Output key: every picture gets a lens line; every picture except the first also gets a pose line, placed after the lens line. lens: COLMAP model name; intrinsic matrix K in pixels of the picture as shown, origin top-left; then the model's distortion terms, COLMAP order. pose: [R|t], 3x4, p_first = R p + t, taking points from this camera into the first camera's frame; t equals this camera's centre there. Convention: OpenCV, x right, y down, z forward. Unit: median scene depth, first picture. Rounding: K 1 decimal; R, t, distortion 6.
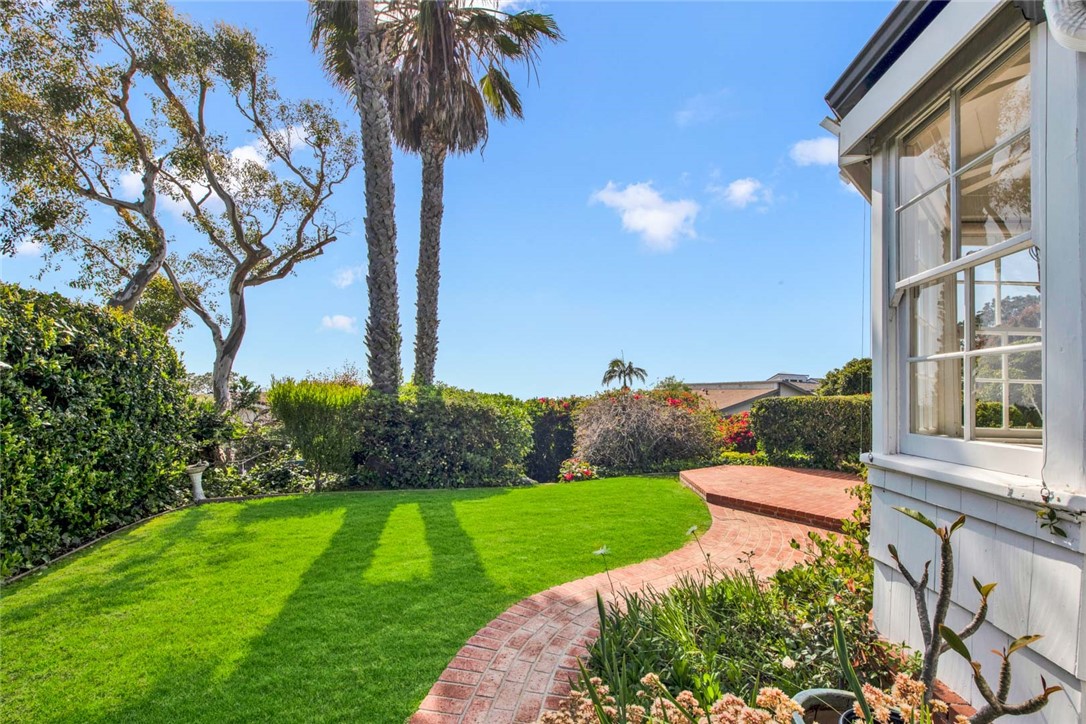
lens RADIAL K [[457.9, 0, 559.7], [0, 457.9, 408.7], [0, 0, 1]] dist [-0.016204, -0.000314]
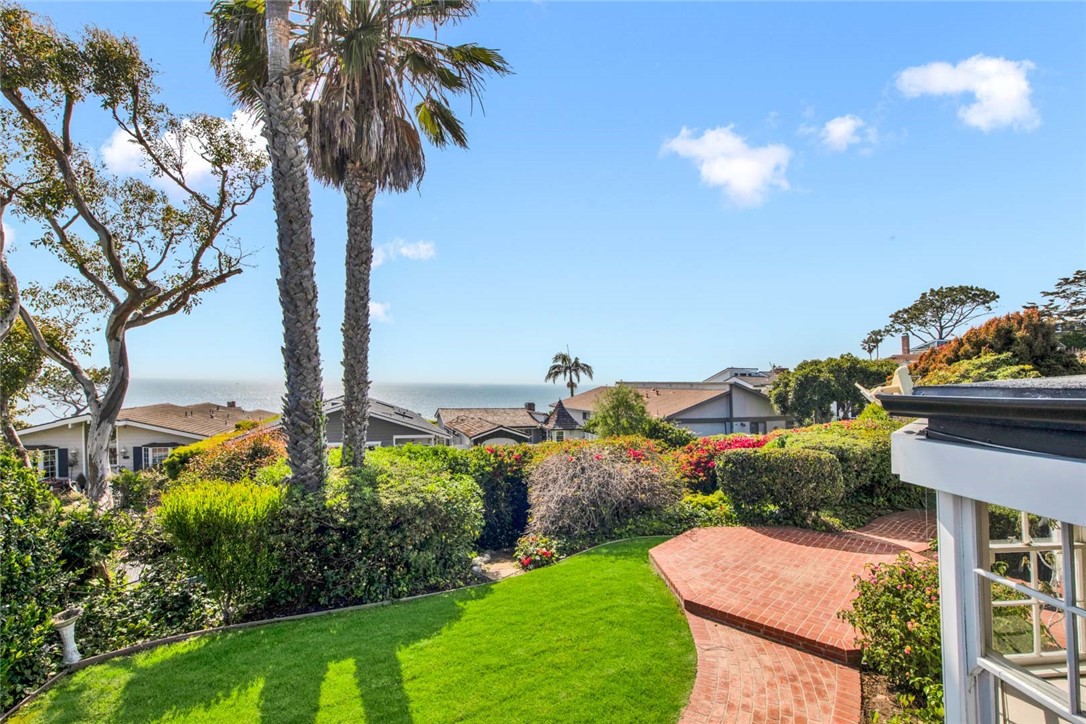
lens RADIAL K [[494.7, 0, 553.8], [0, 494.7, 394.3], [0, 0, 1]] dist [-0.017026, -0.000103]
pose [[0.993699, -0.022698, 0.109759, -0.023126], [0.024477, 0.999590, -0.014888, -0.148692], [-0.109376, 0.017481, 0.993847, 0.037070]]
